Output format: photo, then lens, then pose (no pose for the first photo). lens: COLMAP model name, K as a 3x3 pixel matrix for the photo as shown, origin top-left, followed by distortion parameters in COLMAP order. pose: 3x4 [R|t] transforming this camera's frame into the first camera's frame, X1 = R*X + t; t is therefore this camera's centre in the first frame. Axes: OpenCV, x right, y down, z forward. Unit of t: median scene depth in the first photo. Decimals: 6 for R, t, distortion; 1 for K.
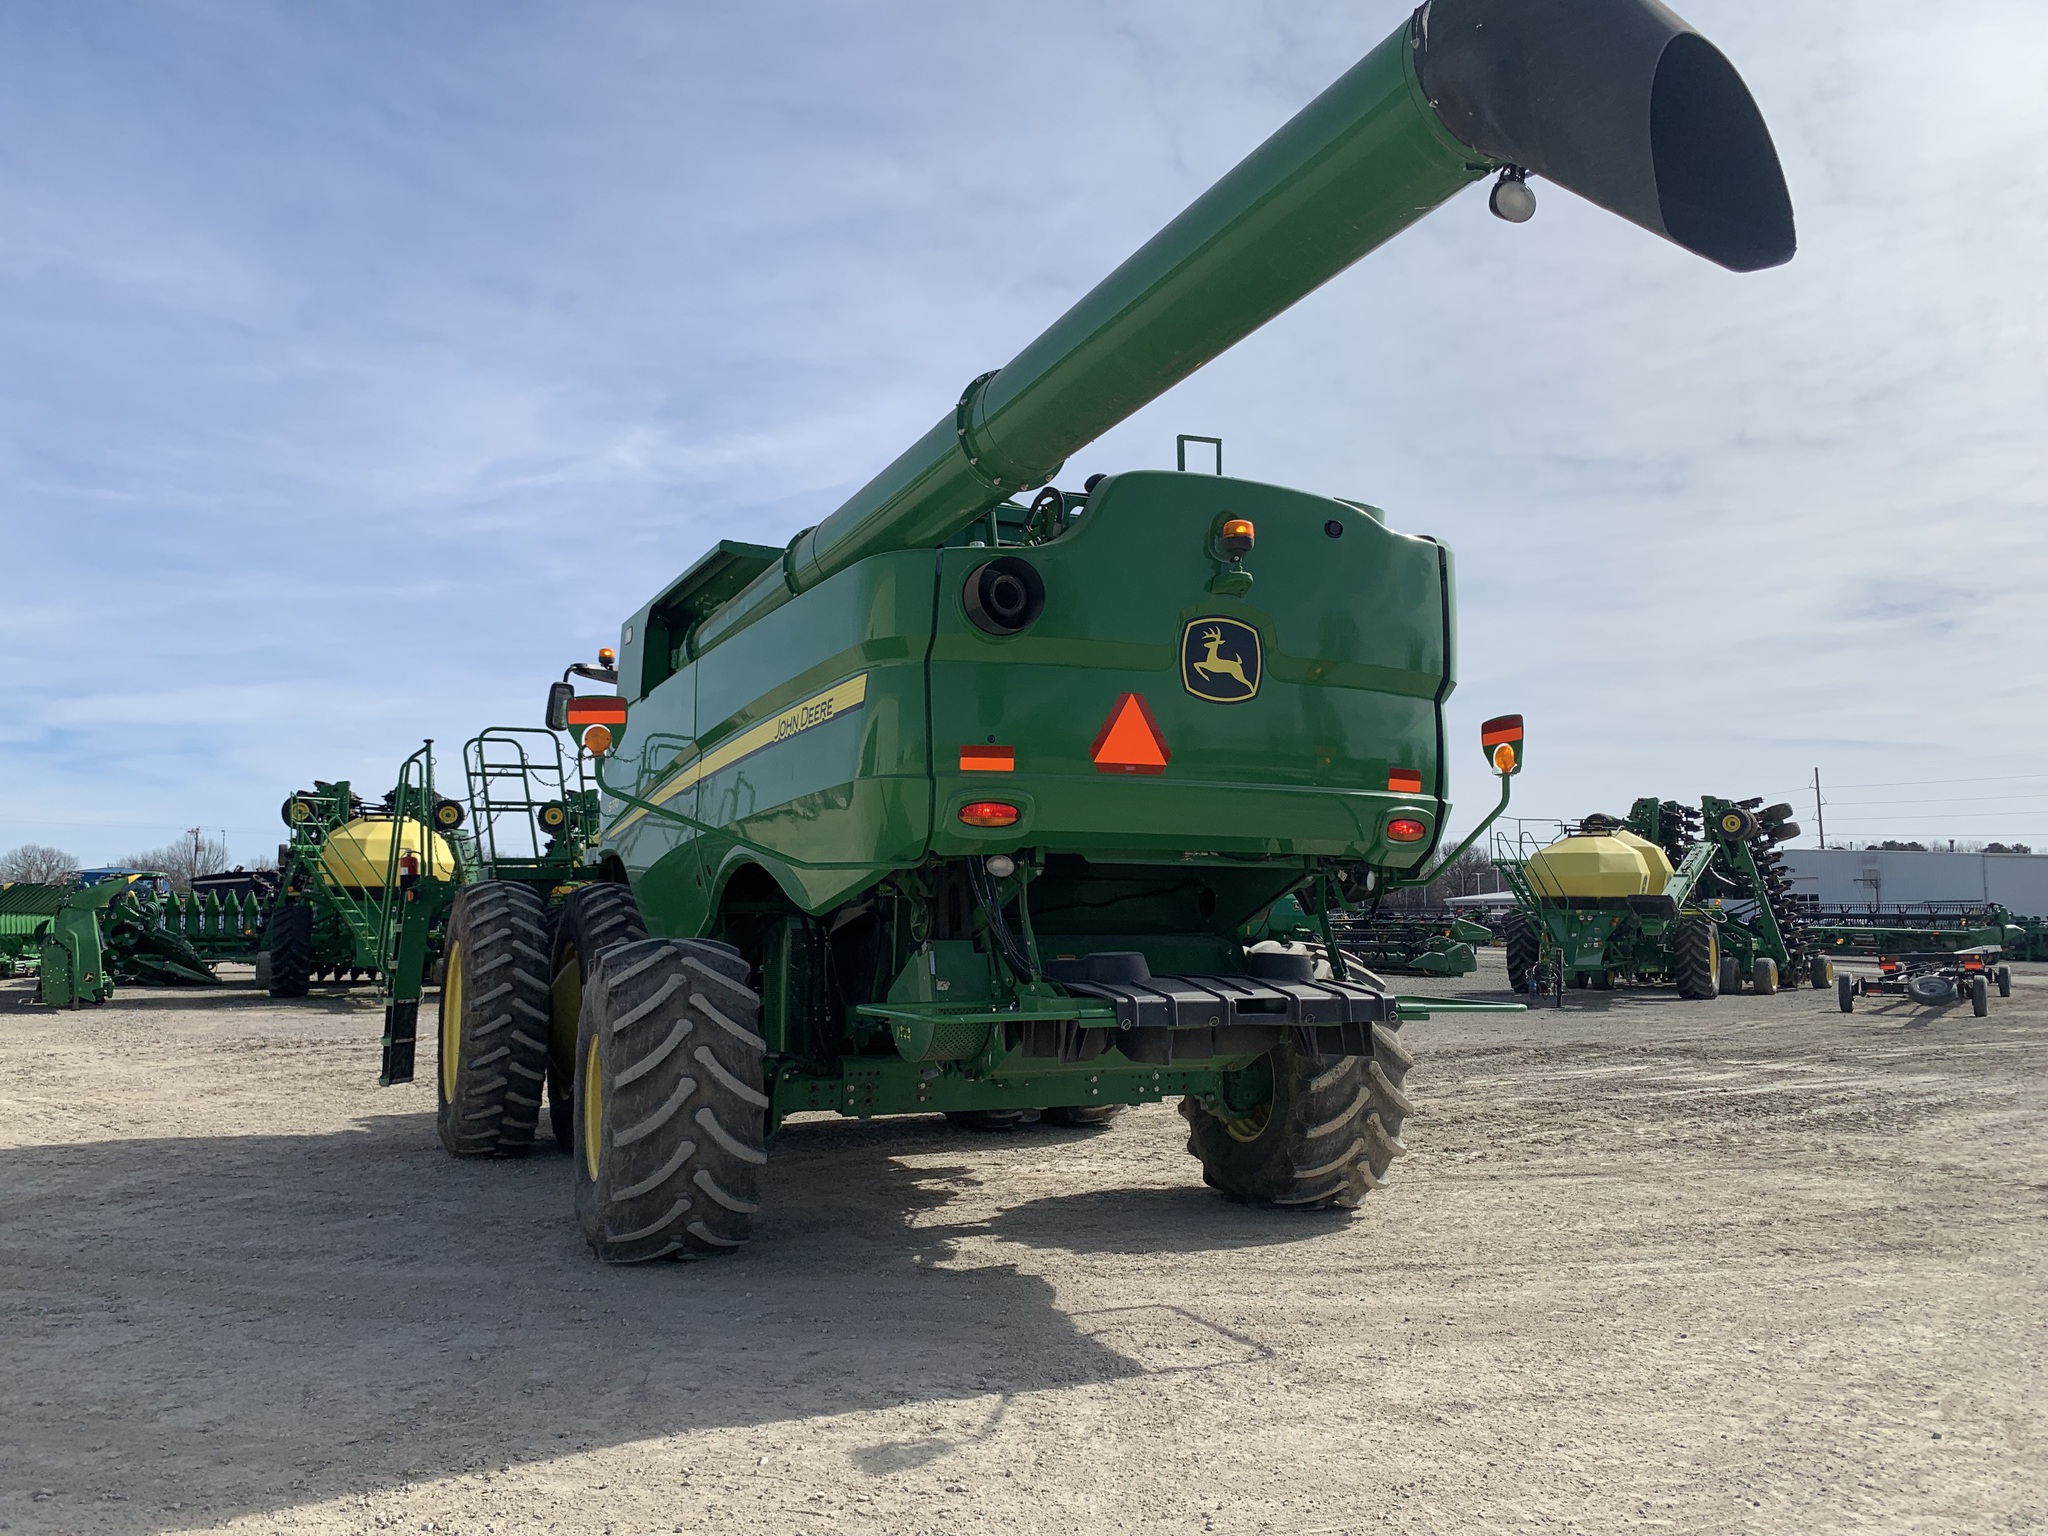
lens RADIAL K [[1563.5, 0, 977.0], [0, 1563.5, 741.1], [0, 0, 1]] dist [0.009710, -0.018896]
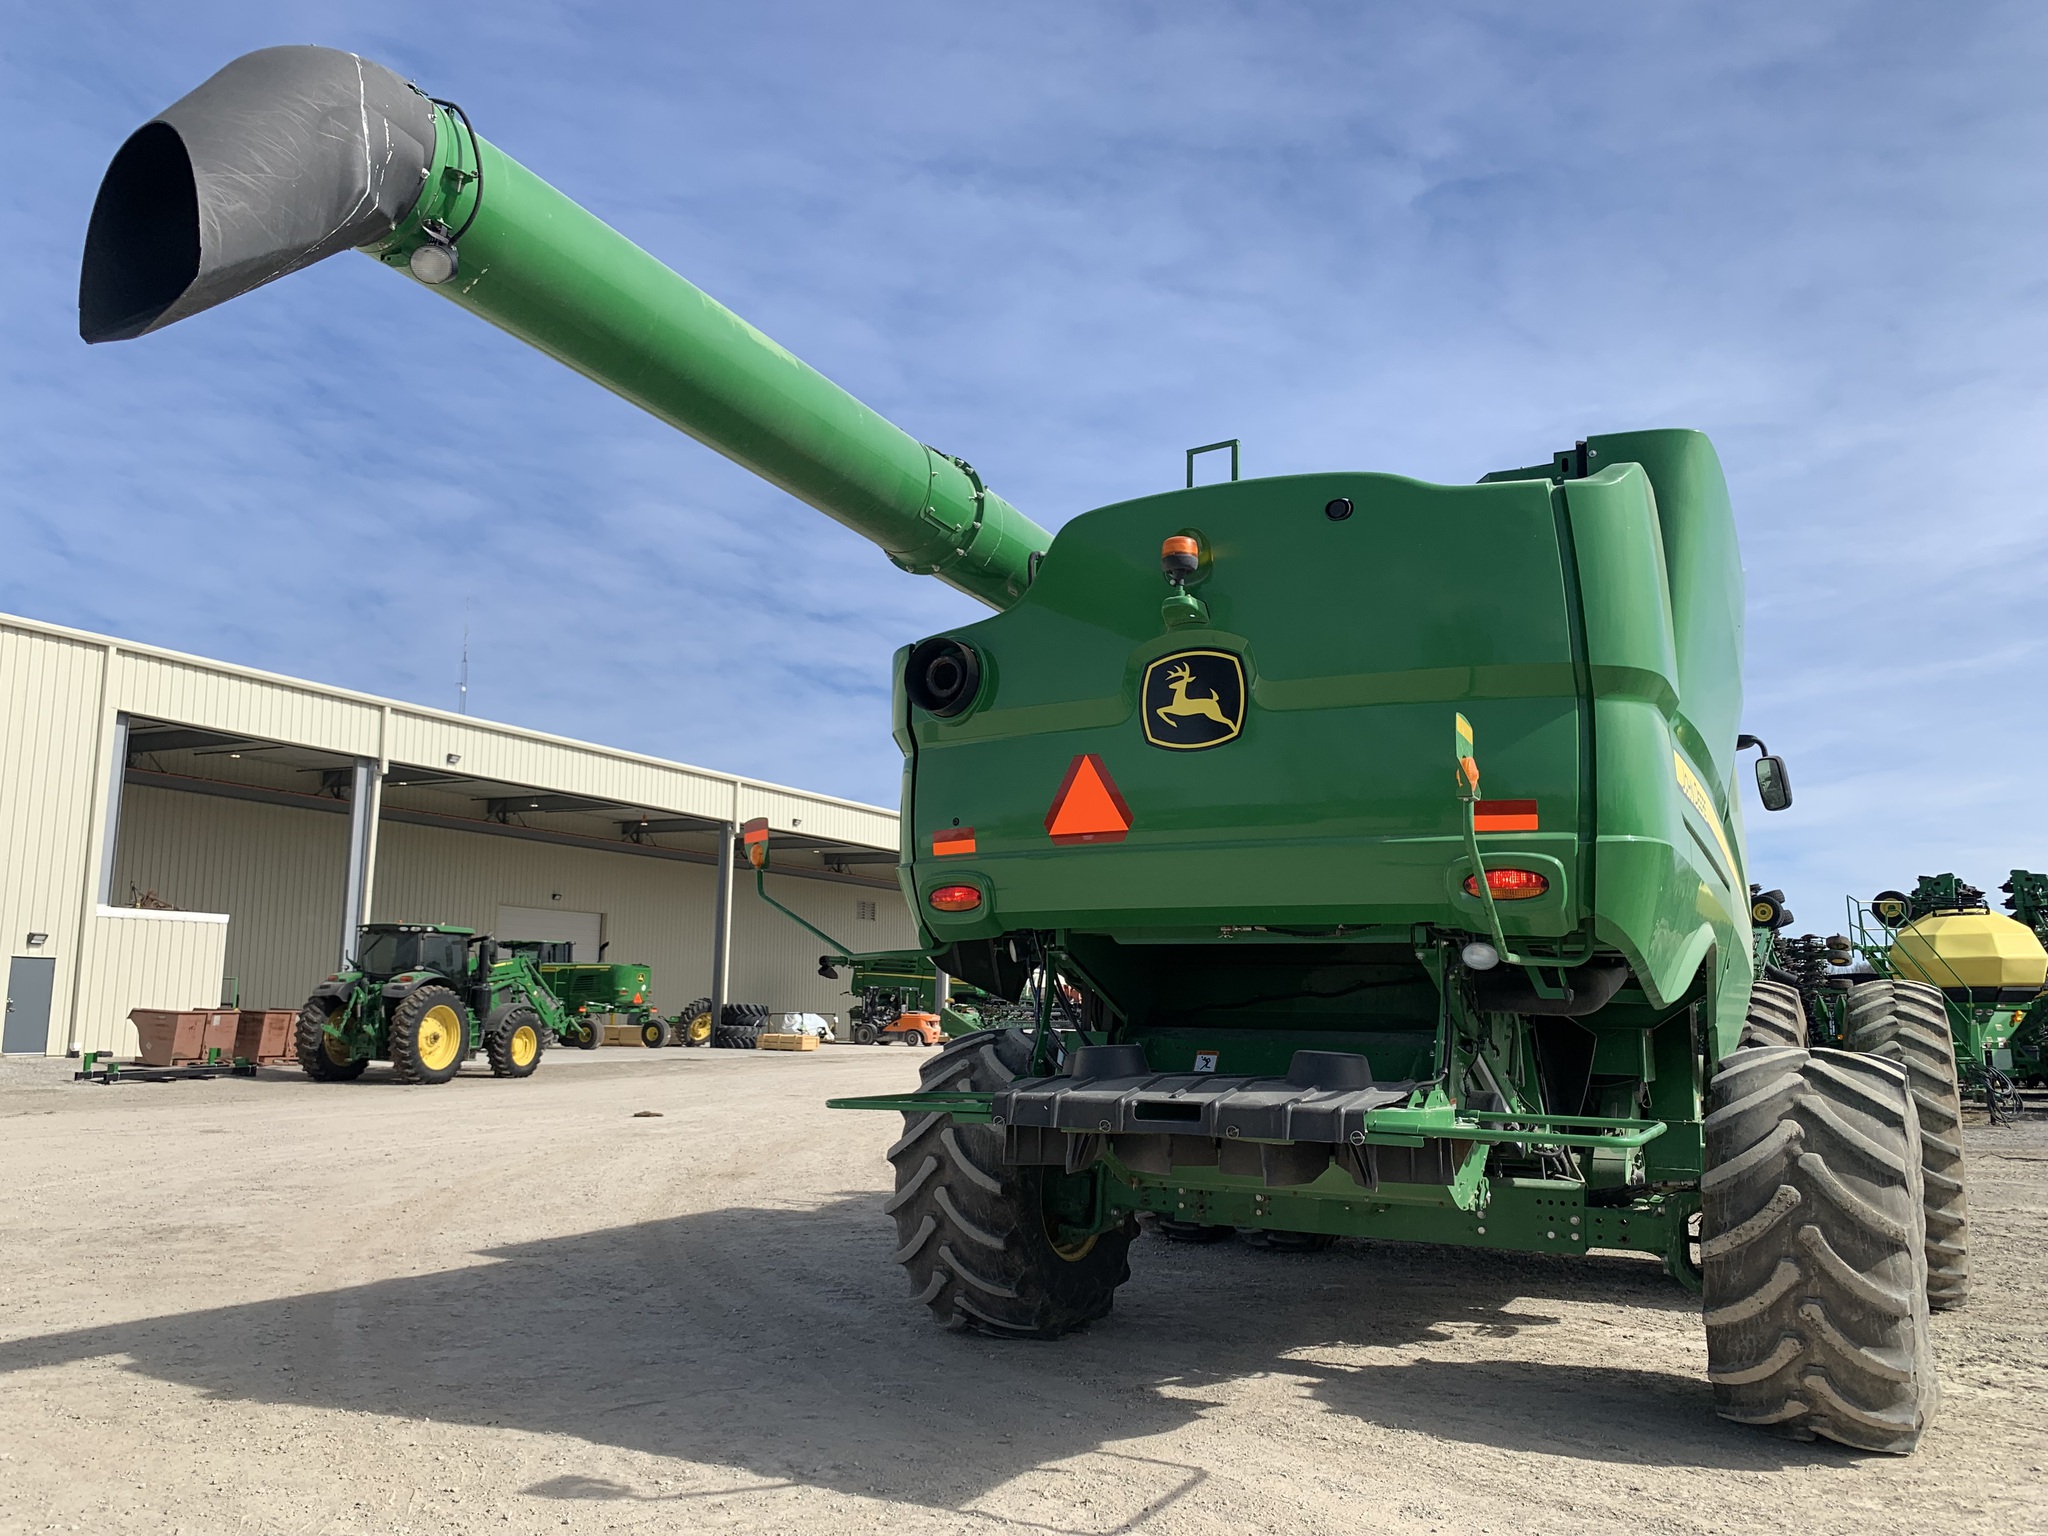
lens RADIAL K [[1568.9, 0, 975.7], [0, 1568.9, 758.1], [0, 0, 1]] dist [0.039068, -0.058623]
pose [[0.598762, -0.127771, -0.790670, 0.723980], [0.083402, 0.991773, -0.097110, 0.050344], [0.796573, -0.007798, 0.604492, 0.371060]]
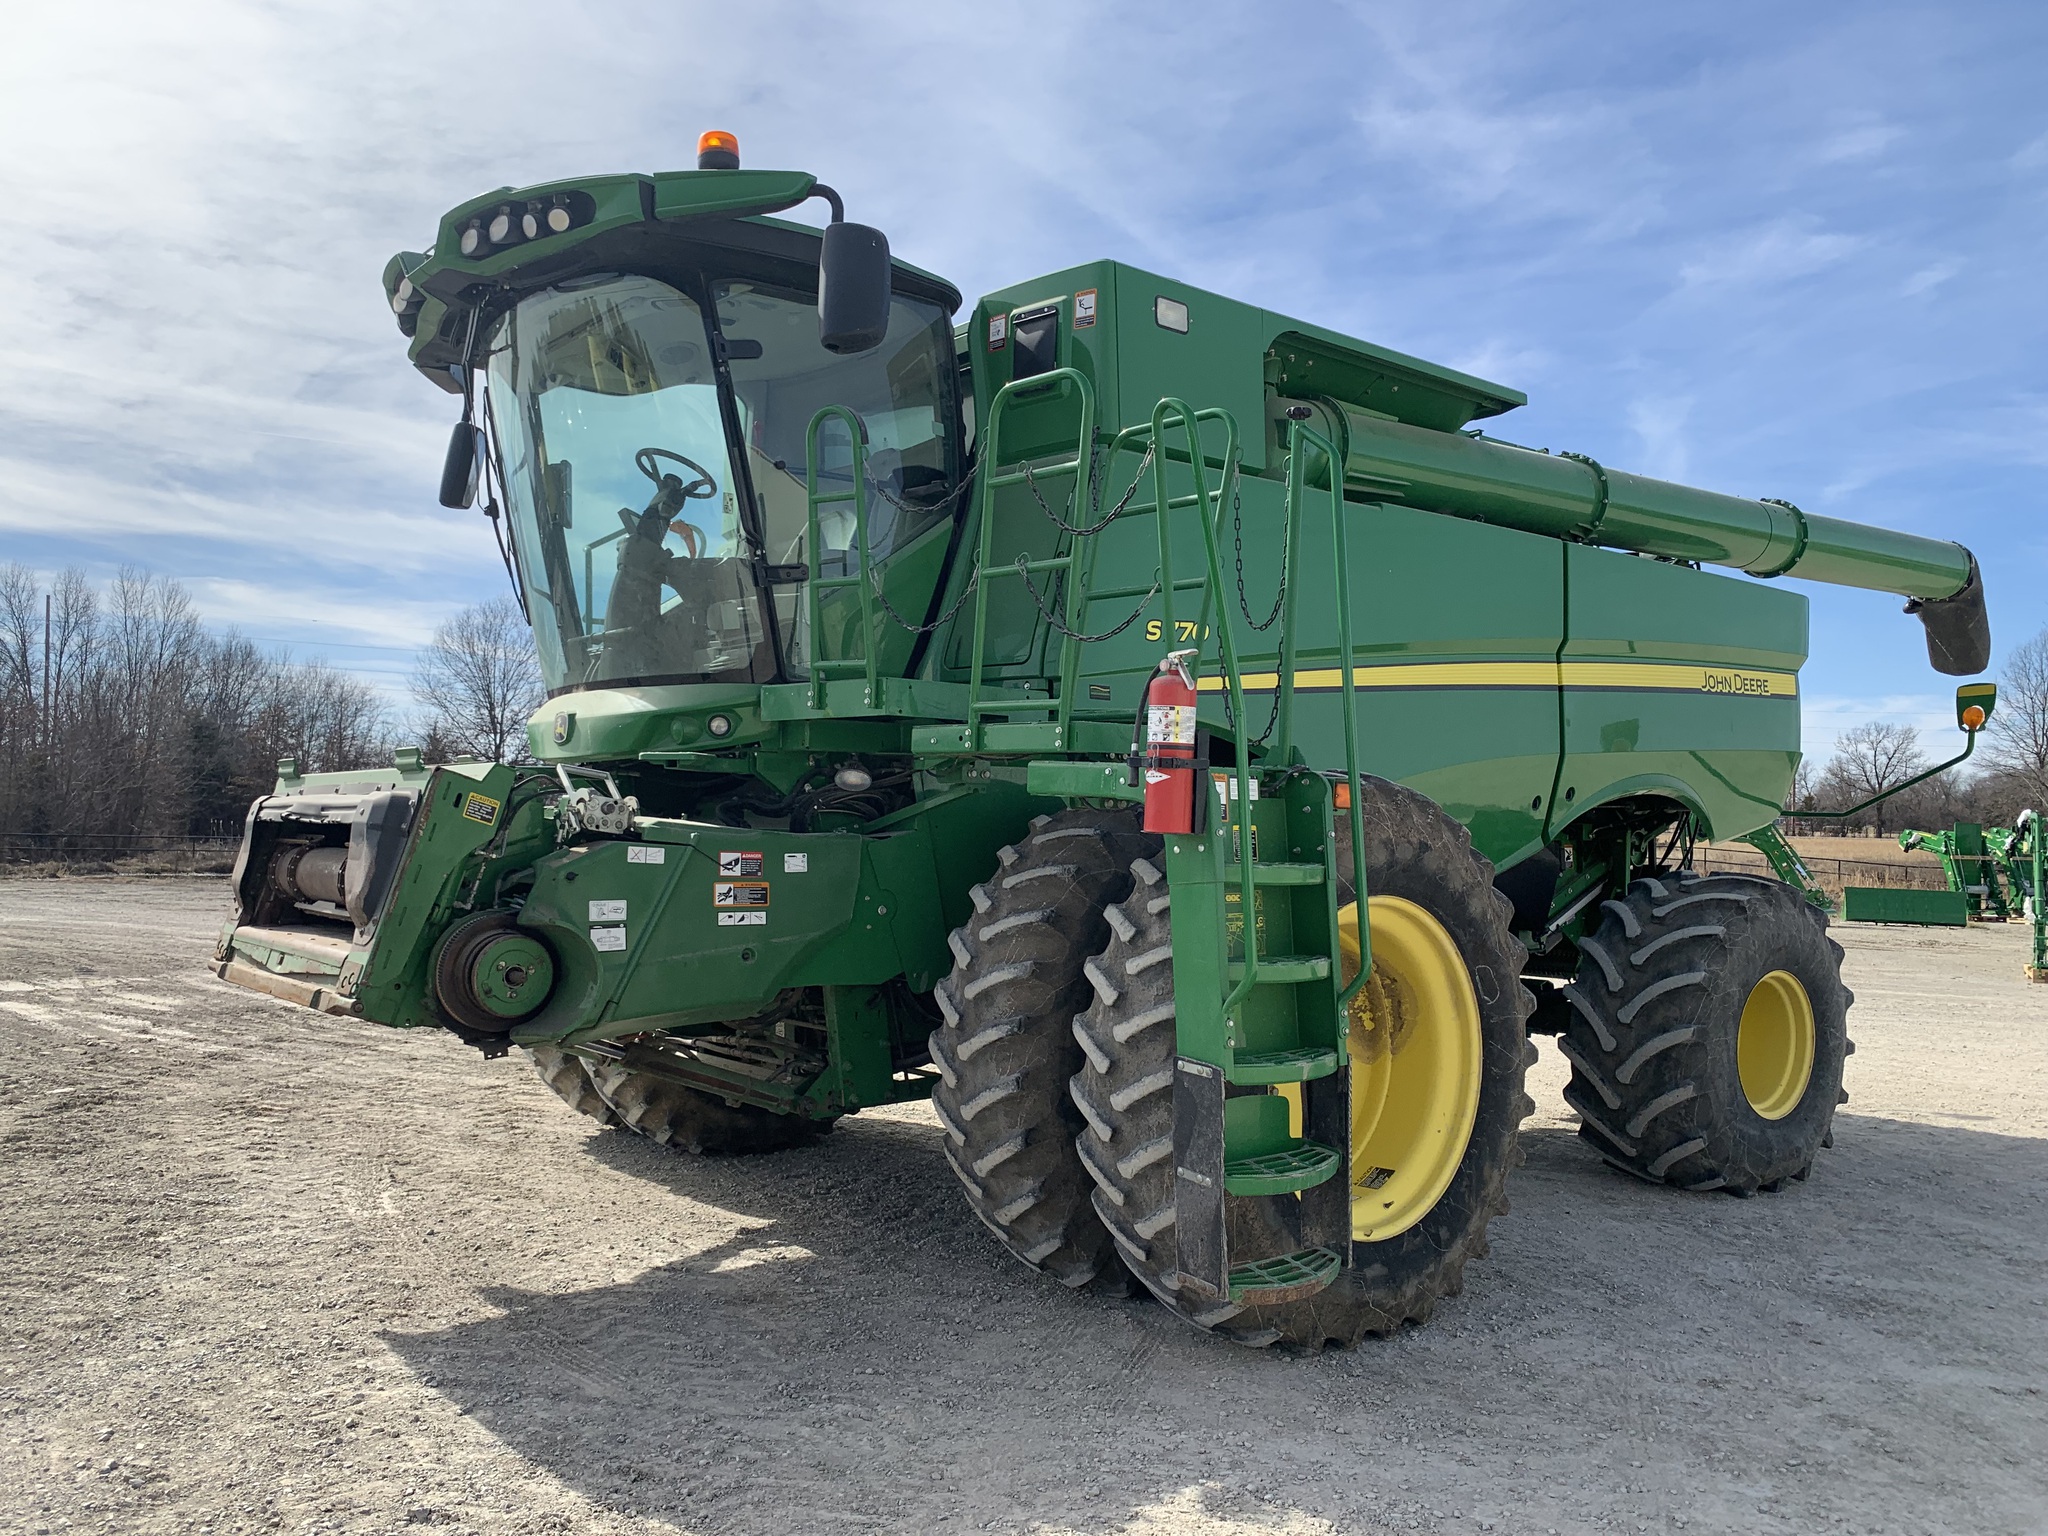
lens RADIAL K [[1568.9, 0, 1032.2], [0, 1568.9, 760.7], [0, 0, 1]] dist [0.039068, -0.058623]
pose [[-0.267032, 0.033527, 0.963104, -1.155976], [-0.126966, 0.989459, -0.069647, 0.201504], [-0.955287, -0.140880, -0.259961, 1.862235]]
